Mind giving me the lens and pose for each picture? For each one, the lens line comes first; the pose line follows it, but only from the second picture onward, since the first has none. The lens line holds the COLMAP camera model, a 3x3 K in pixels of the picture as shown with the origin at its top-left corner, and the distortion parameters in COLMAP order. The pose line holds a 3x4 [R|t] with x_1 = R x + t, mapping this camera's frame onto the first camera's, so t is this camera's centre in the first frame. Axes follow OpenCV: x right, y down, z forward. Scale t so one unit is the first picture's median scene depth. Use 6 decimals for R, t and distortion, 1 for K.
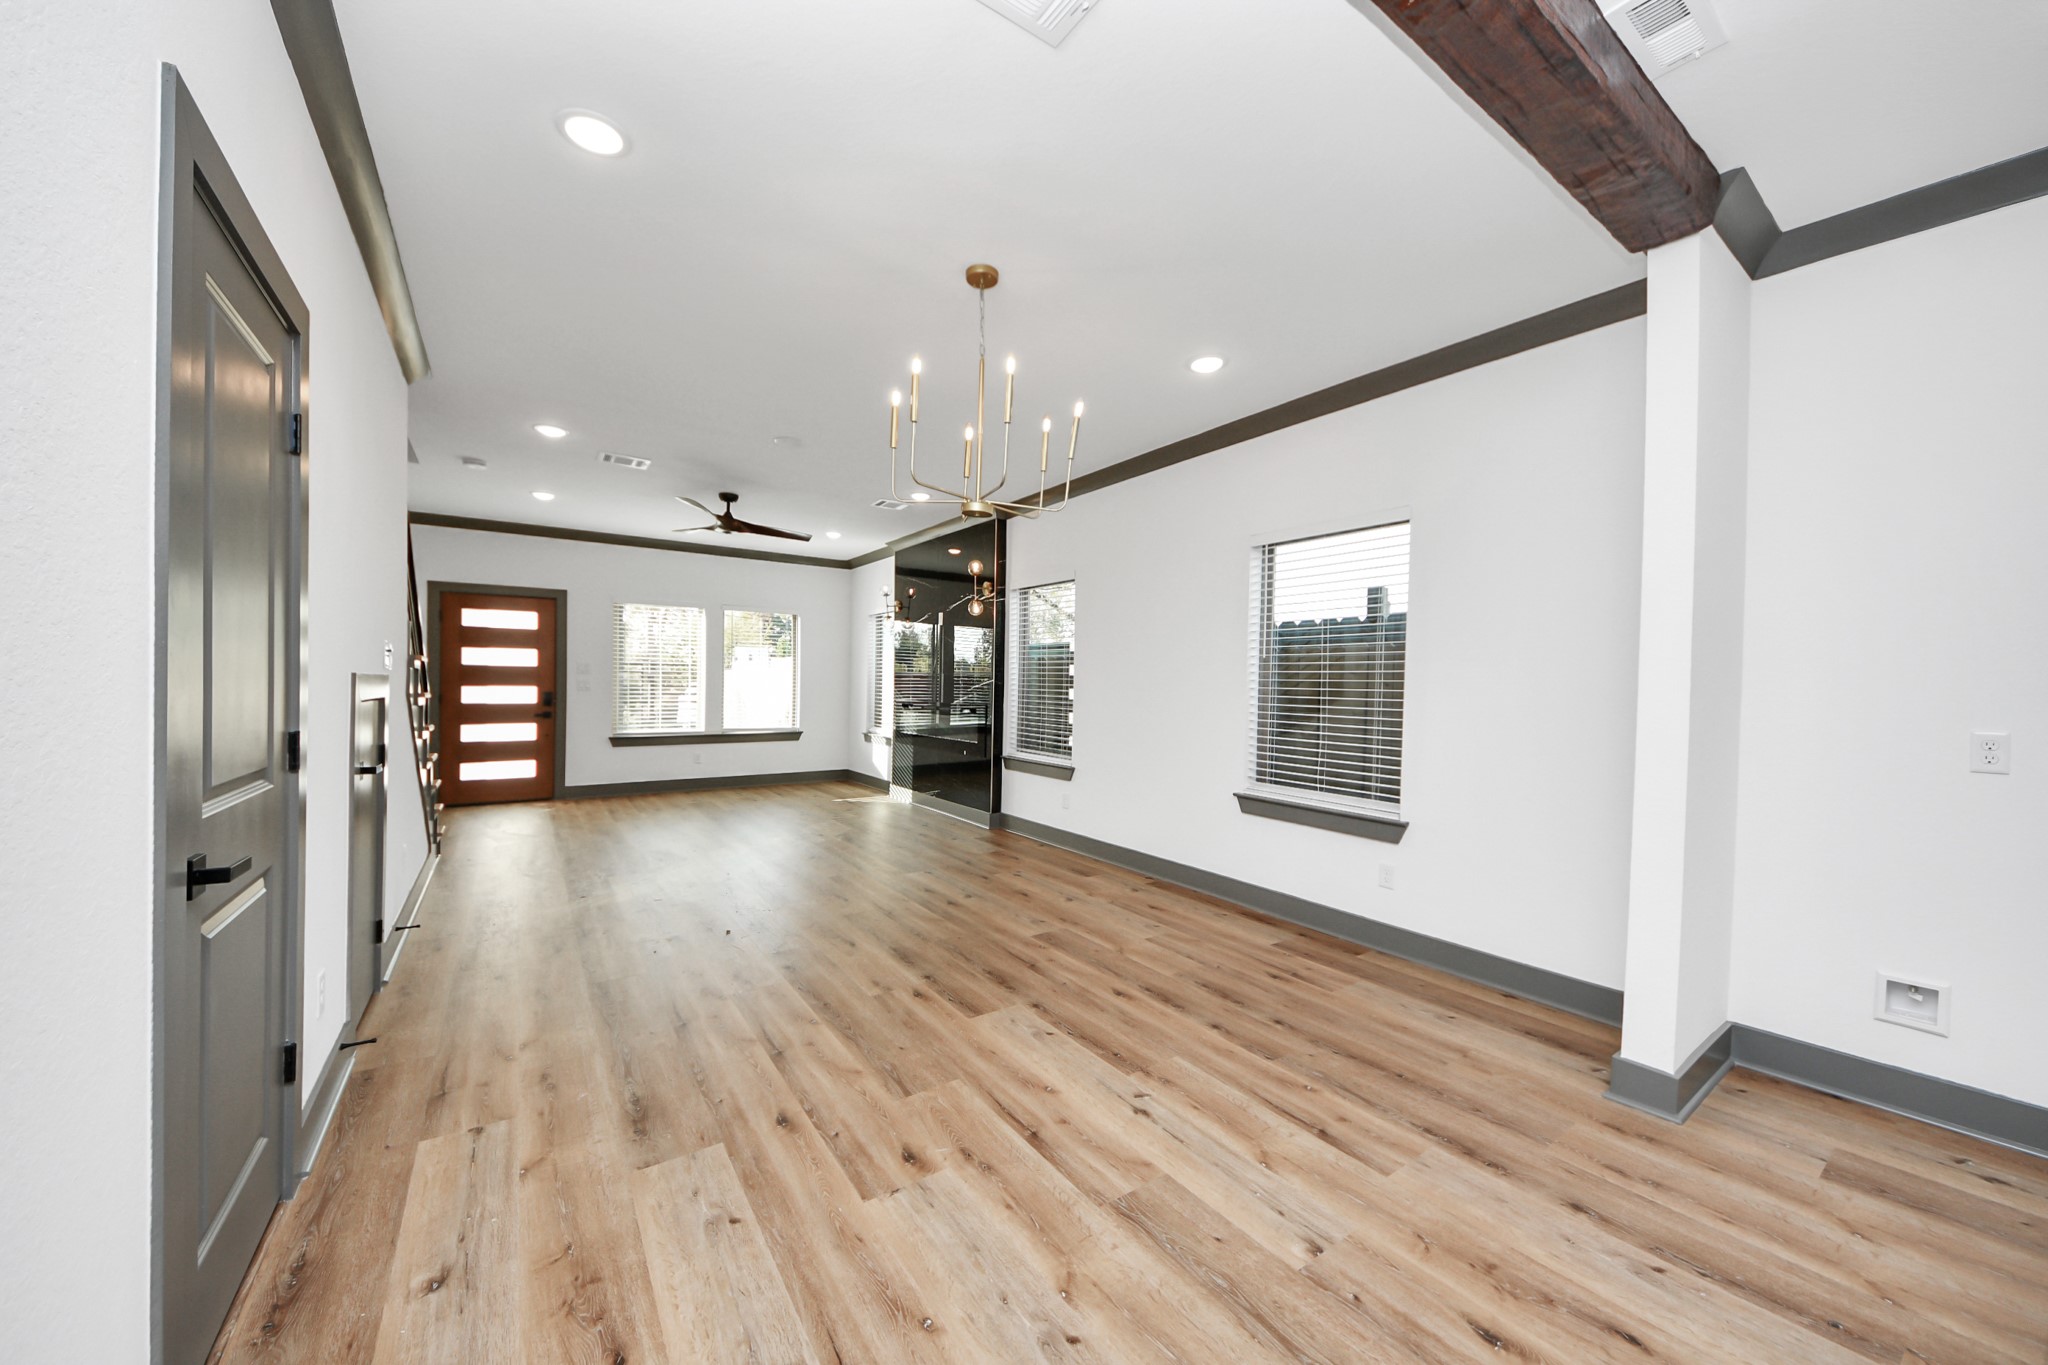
lens RADIAL K [[726.0, 0, 1015.9], [0, 726.0, 682.1], [0, 0, 1]] dist [0.046171, -0.022607]
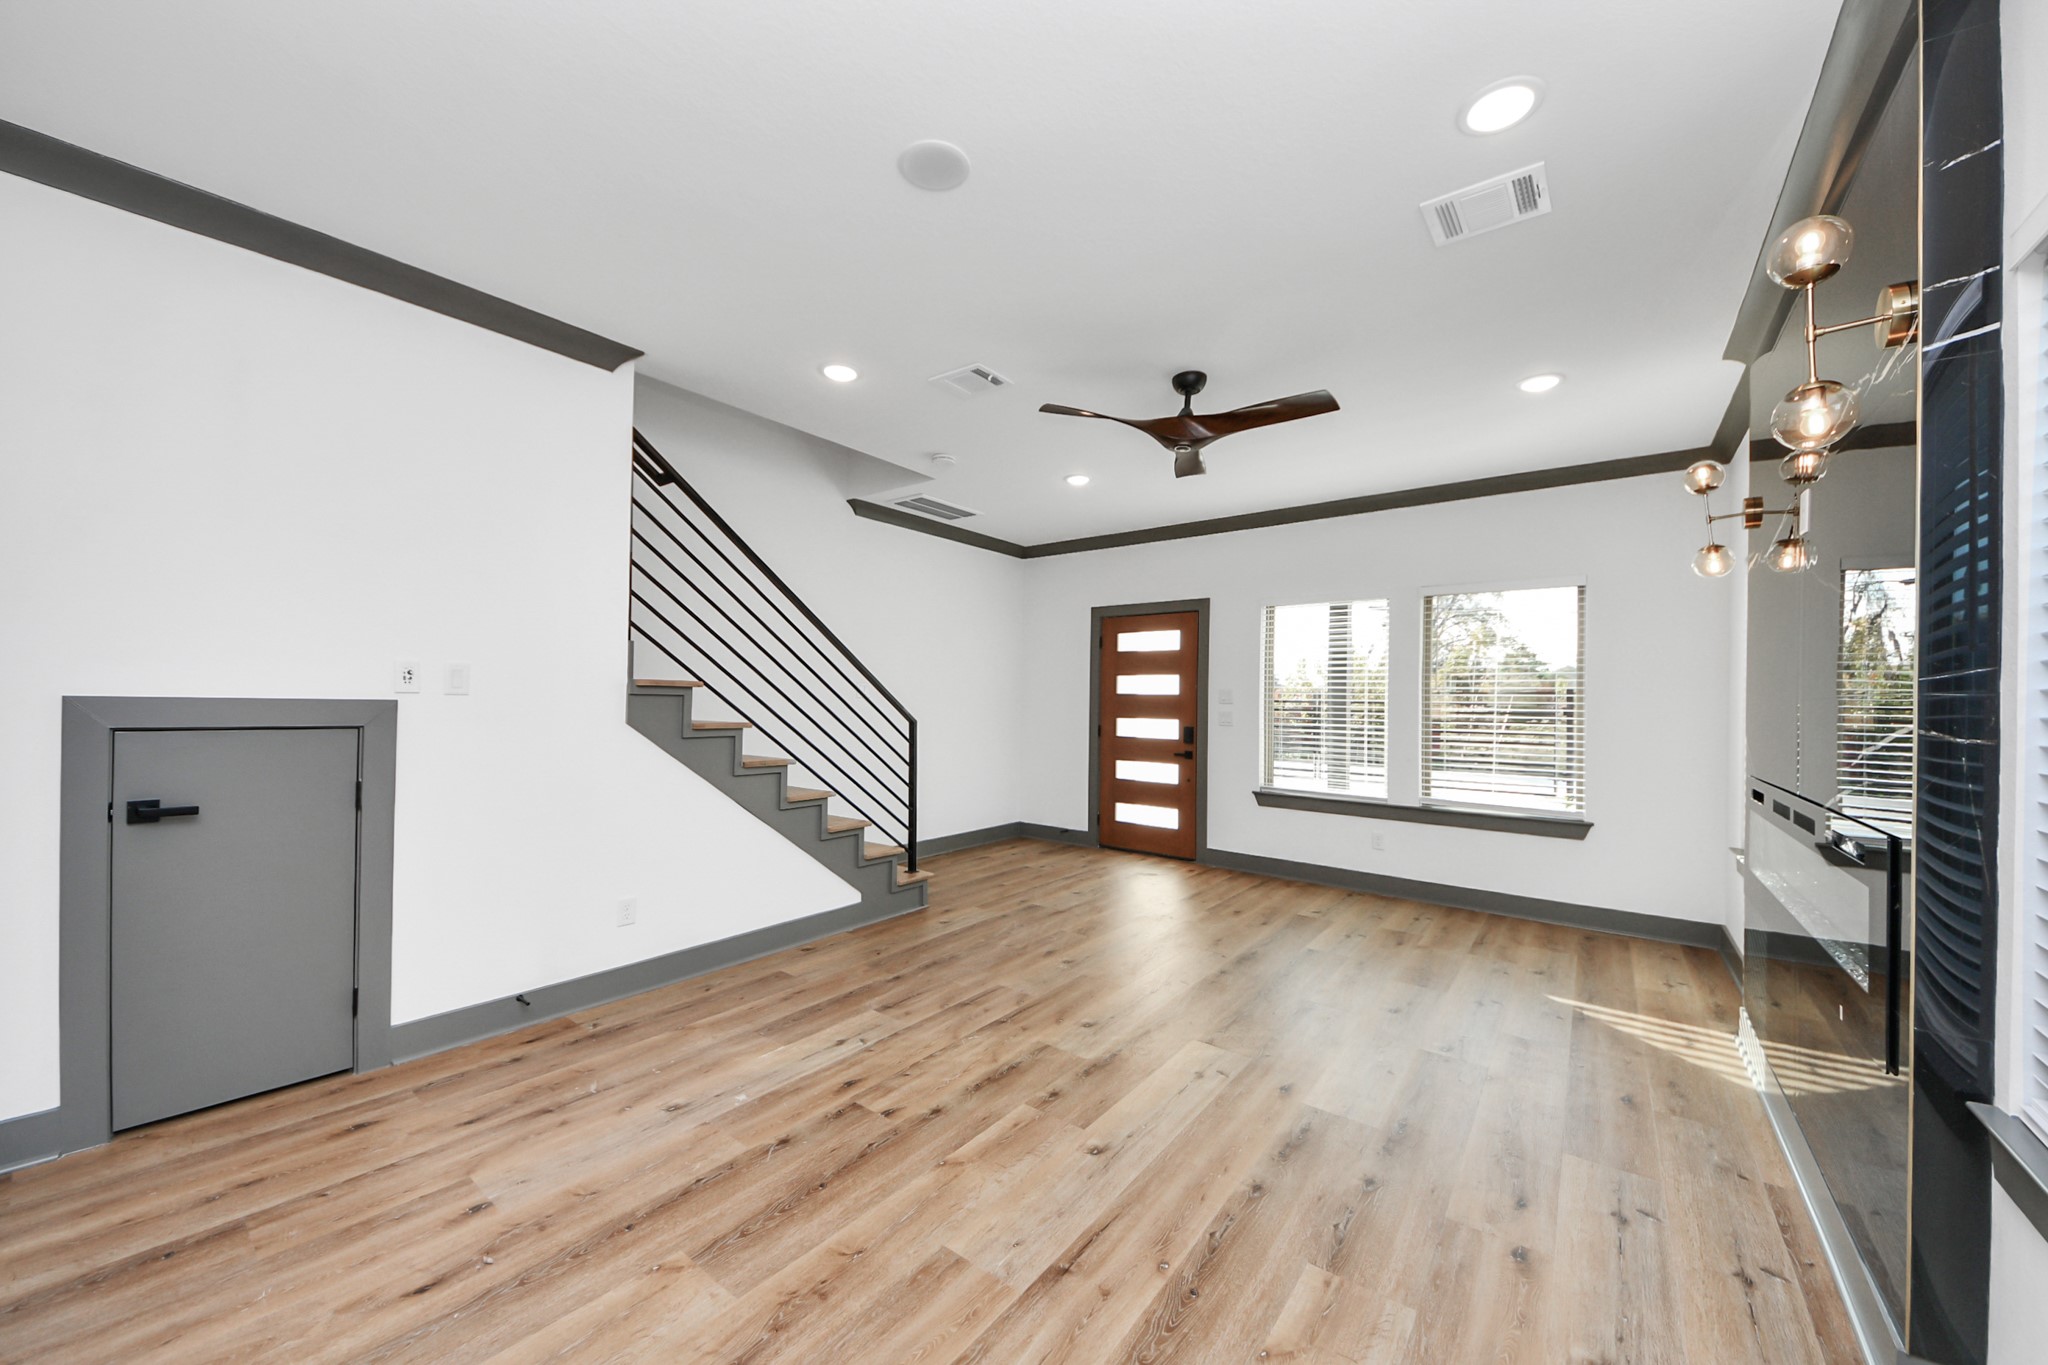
lens RADIAL K [[732.7, 0, 1019.6], [0, 732.7, 690.6], [0, 0, 1]] dist [0.037499, -0.023165]
pose [[0.312900, -0.018839, -0.949599, 0.162914], [-0.013438, 0.999615, -0.024259, -0.008975], [0.949691, 0.020351, 0.312527, 1.267086]]
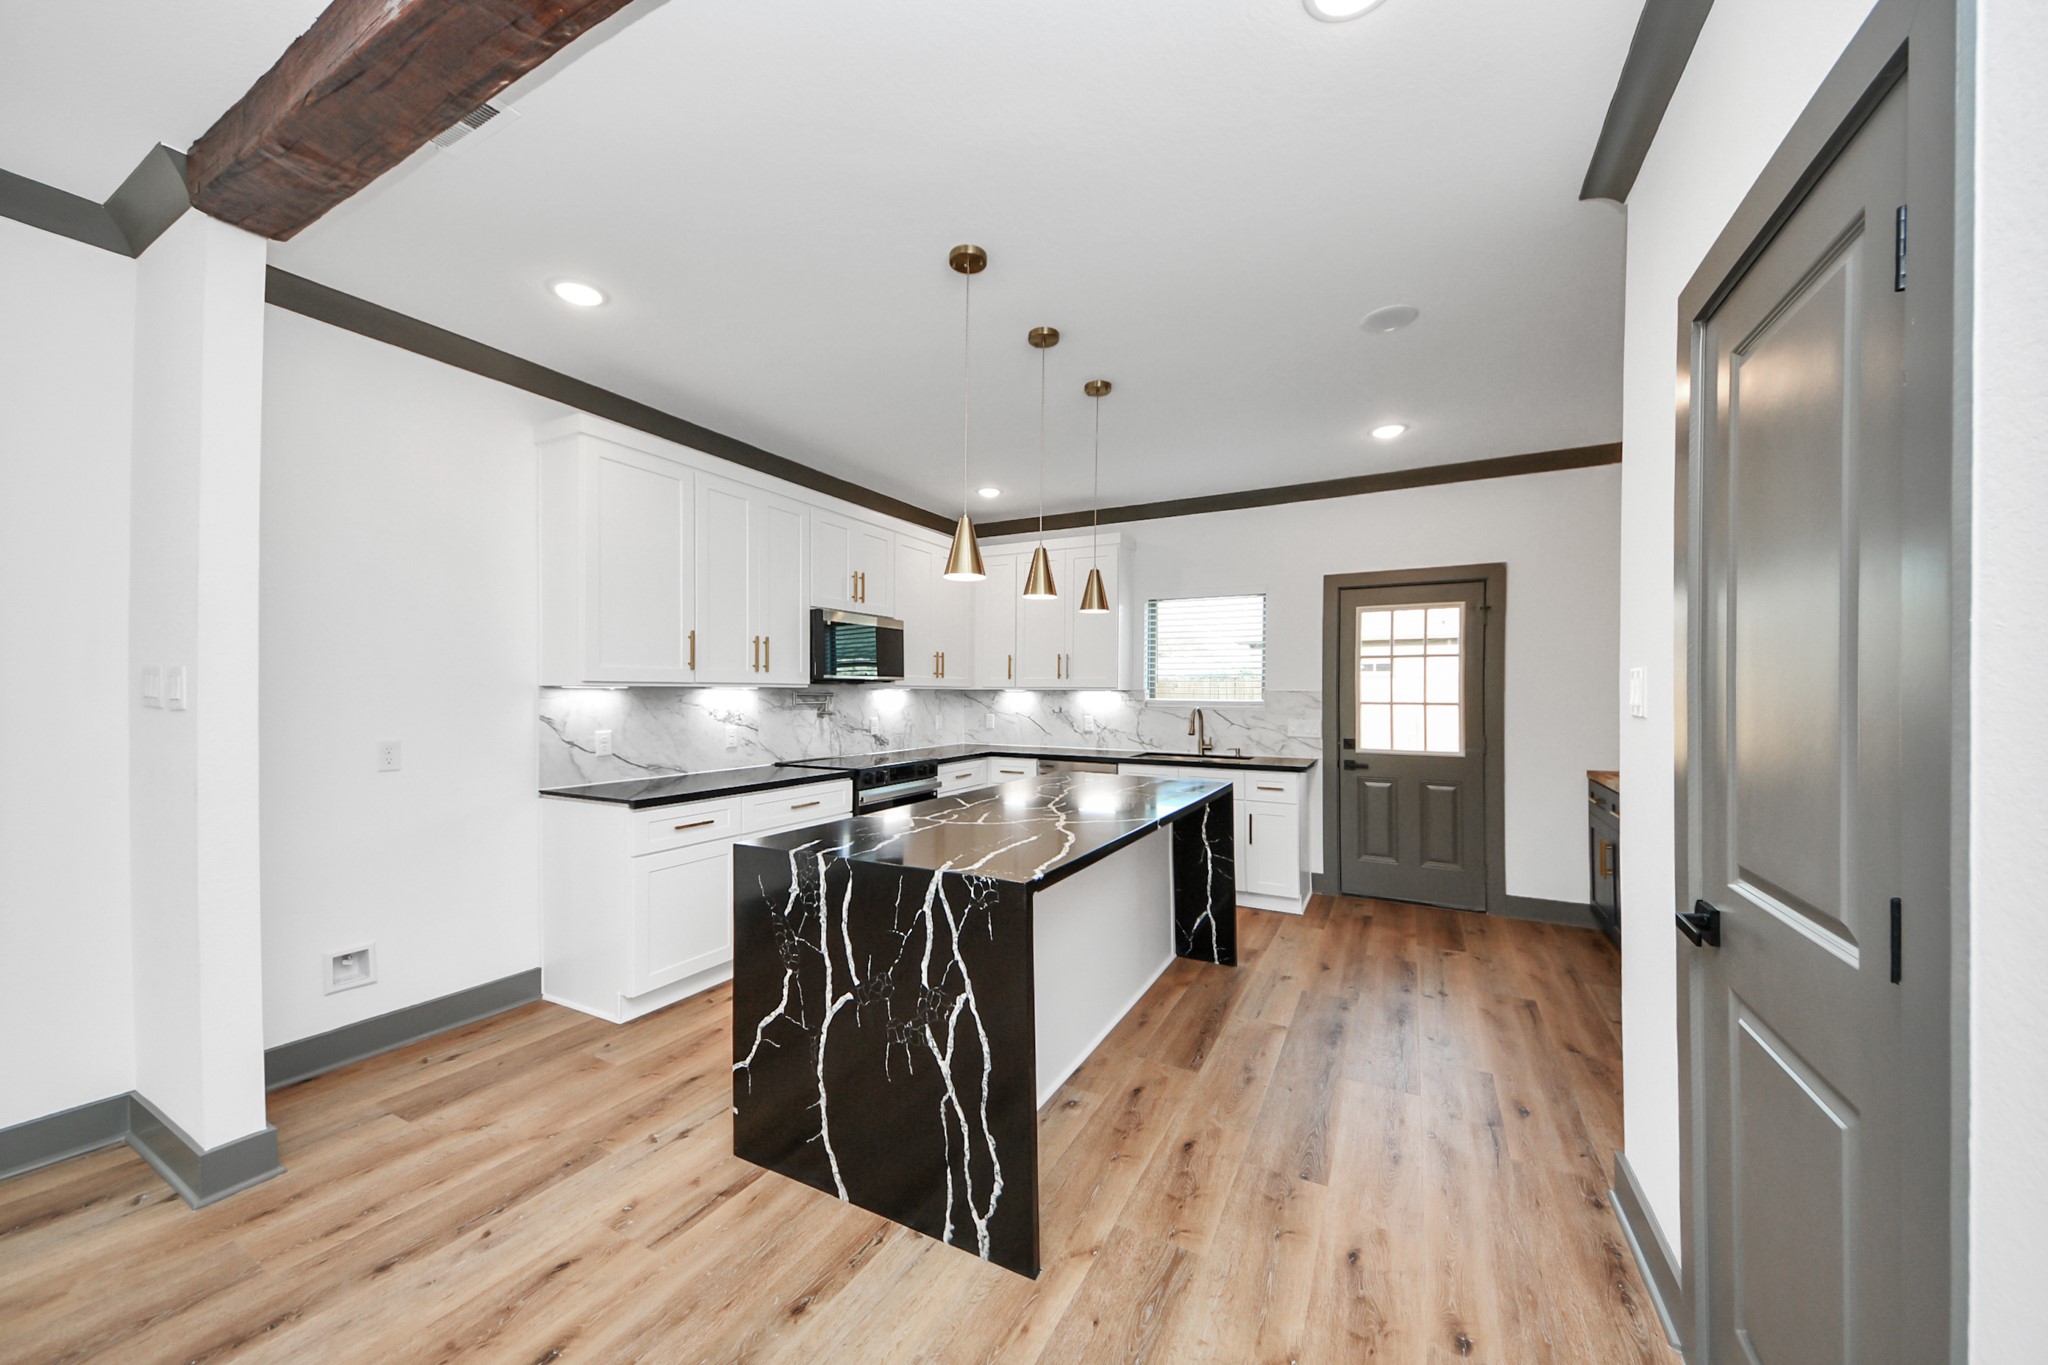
lens RADIAL K [[732.7, 0, 1019.6], [0, 732.7, 690.6], [0, 0, 1]] dist [0.037499, -0.023165]
pose [[-0.465857, -0.010984, 0.884792, -0.239725], [-0.008362, 0.999933, 0.008010, -0.027599], [-0.884820, -0.003667, -0.465918, 0.374576]]
